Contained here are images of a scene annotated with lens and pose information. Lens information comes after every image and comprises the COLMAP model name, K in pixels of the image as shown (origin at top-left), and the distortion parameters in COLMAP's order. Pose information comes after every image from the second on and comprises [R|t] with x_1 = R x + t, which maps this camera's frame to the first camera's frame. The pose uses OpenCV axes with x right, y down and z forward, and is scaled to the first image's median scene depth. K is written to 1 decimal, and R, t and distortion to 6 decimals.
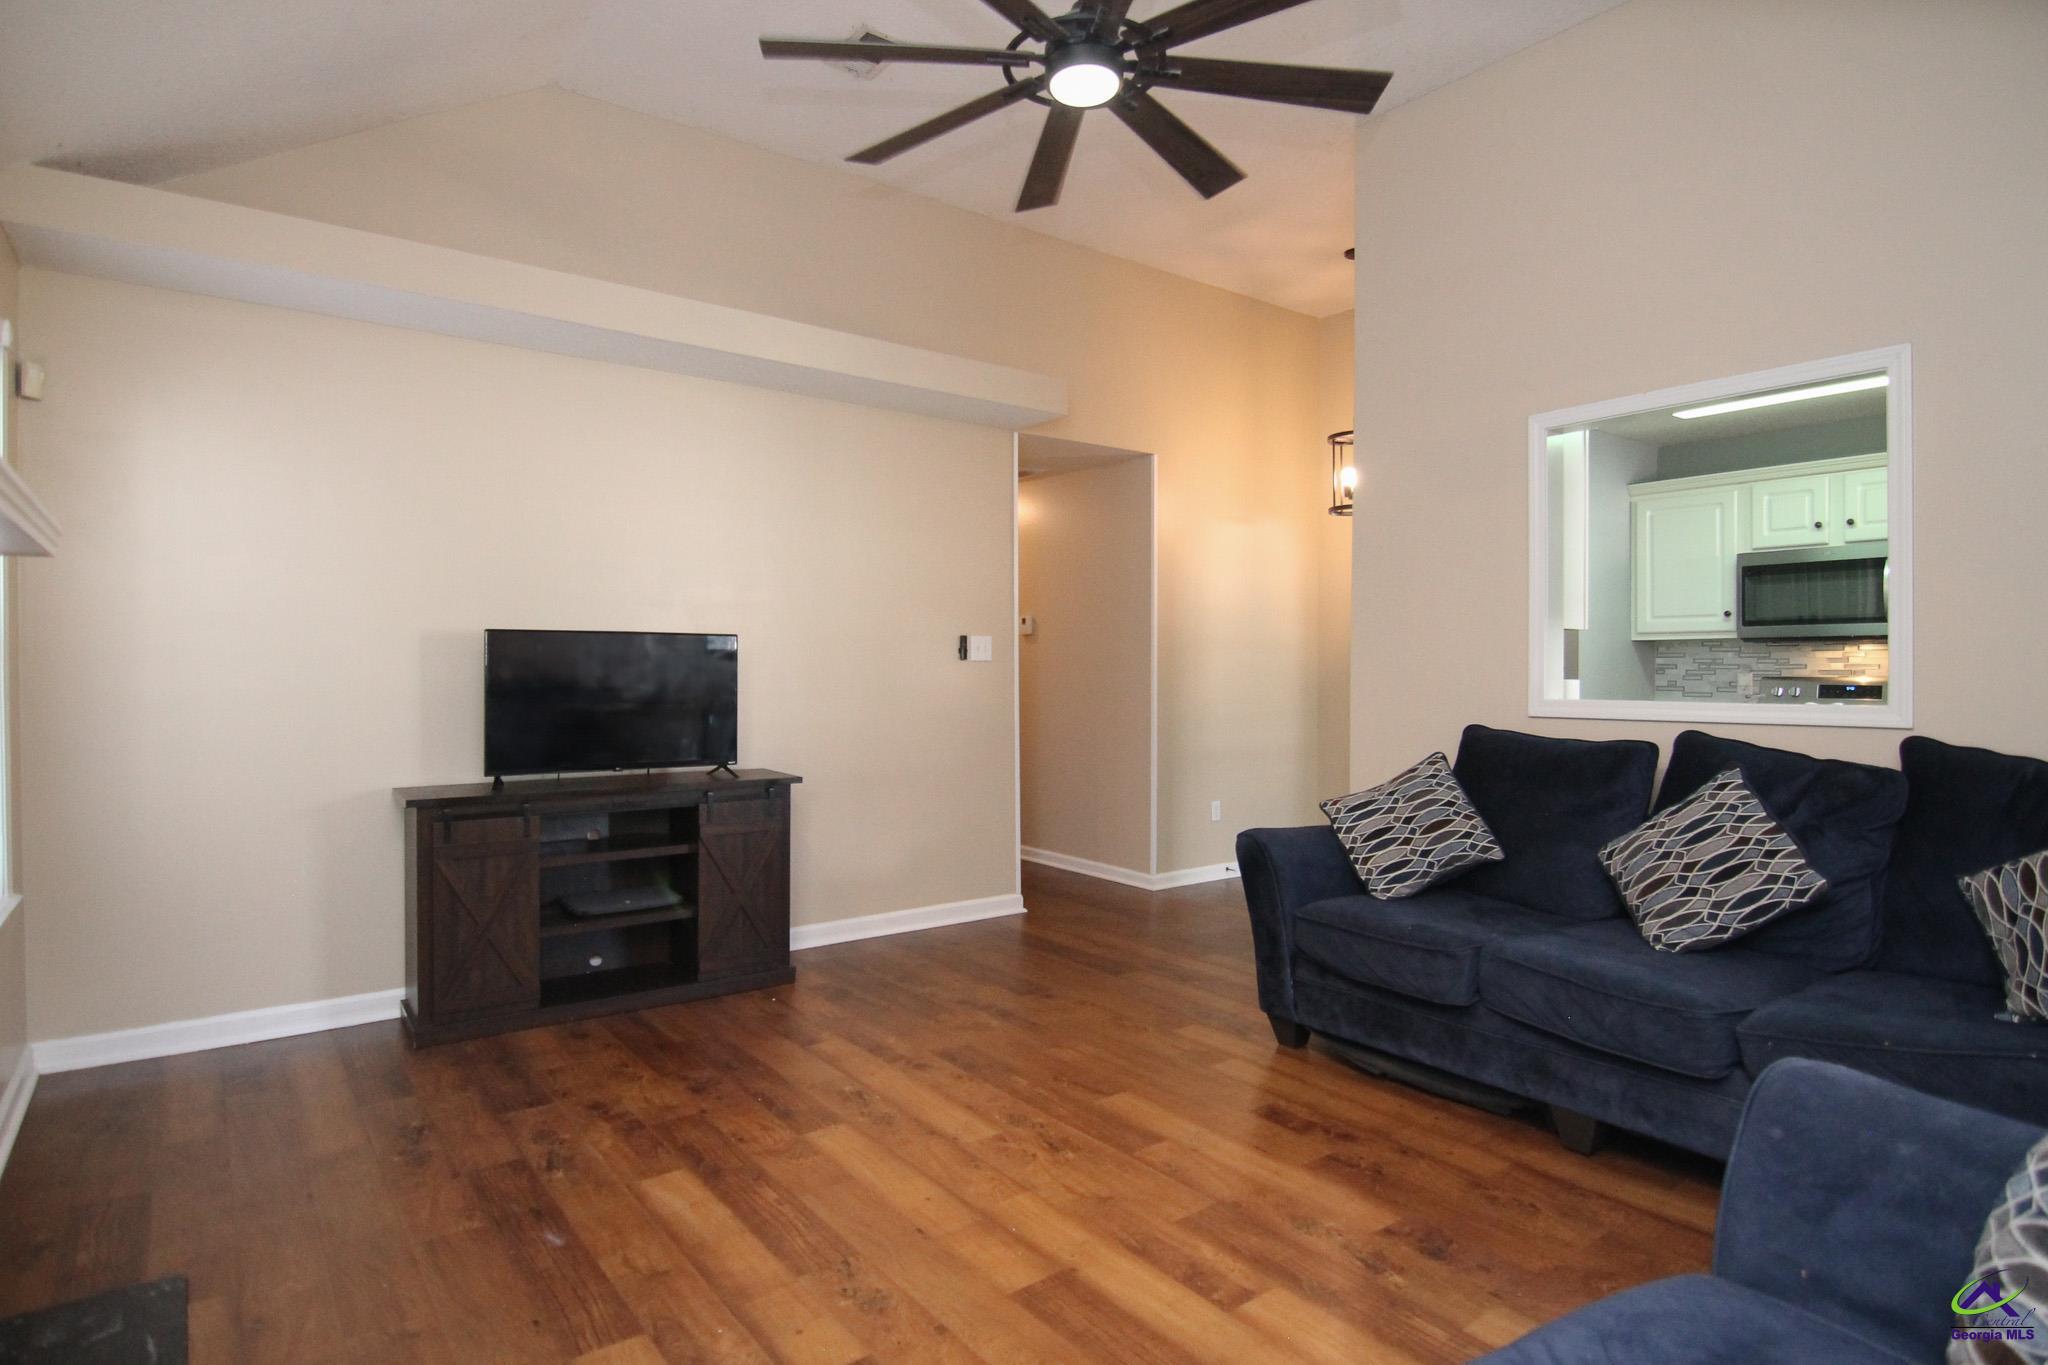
lens RADIAL K [[1090.3, 0, 1009.5], [0, 1090.3, 639.6], [0, 0, 1]] dist [-0.001325, -0.018282]
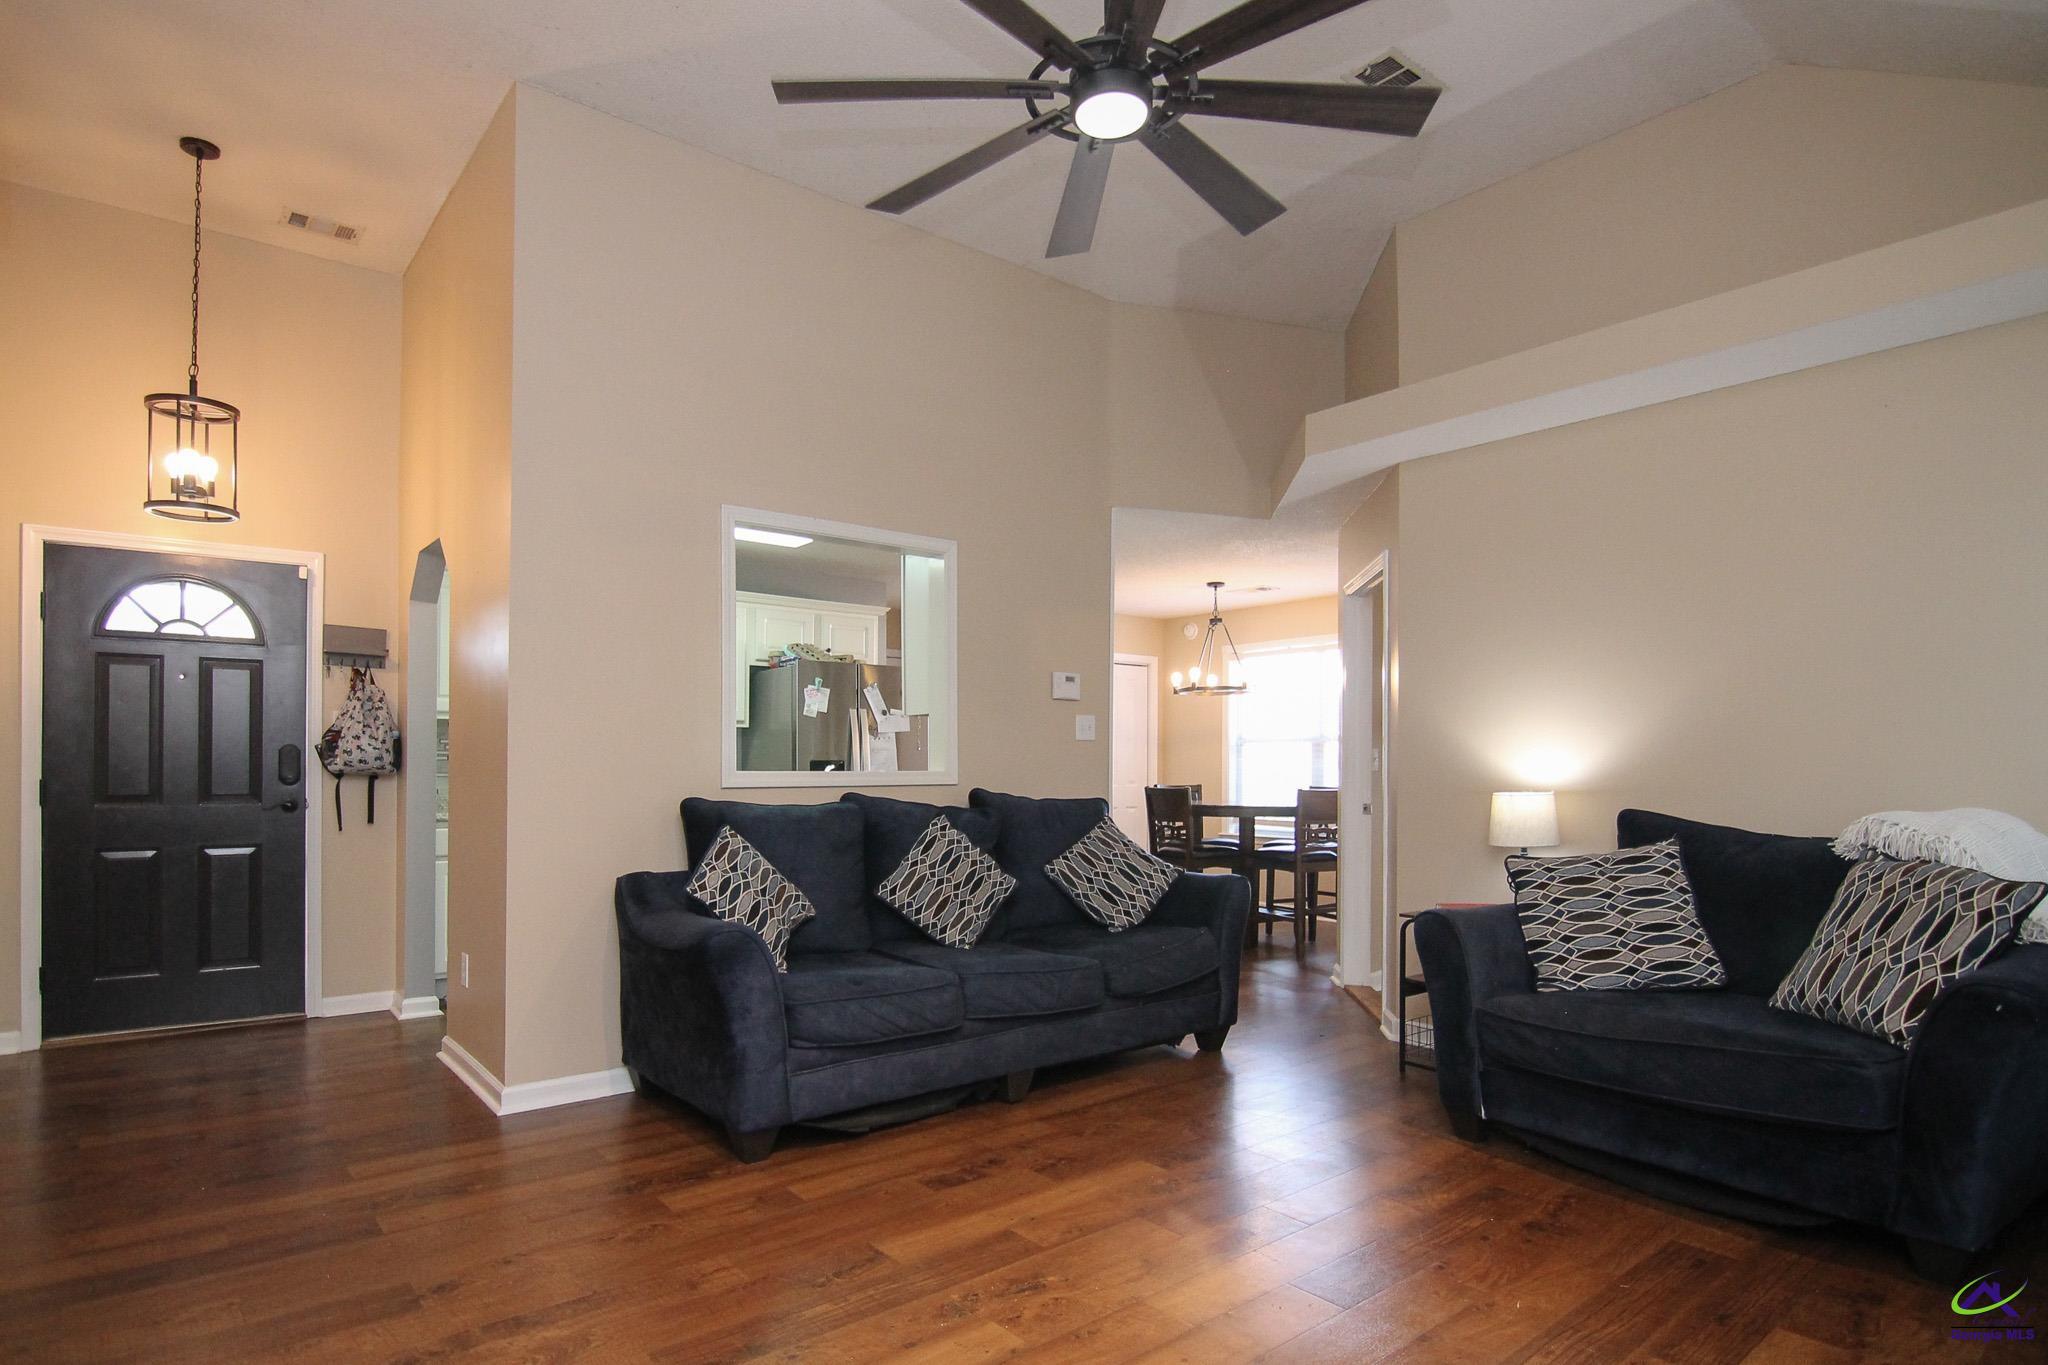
lens RADIAL K [[1091.2, 0, 1022.2], [0, 1091.2, 770.3], [0, 0, 1]] dist [-0.000127, -0.026606]
pose [[-0.048193, -0.006569, 0.998816, -0.756626], [-0.029707, 0.999545, 0.005140, 0.053032], [-0.998396, -0.029424, -0.048366, 0.992643]]
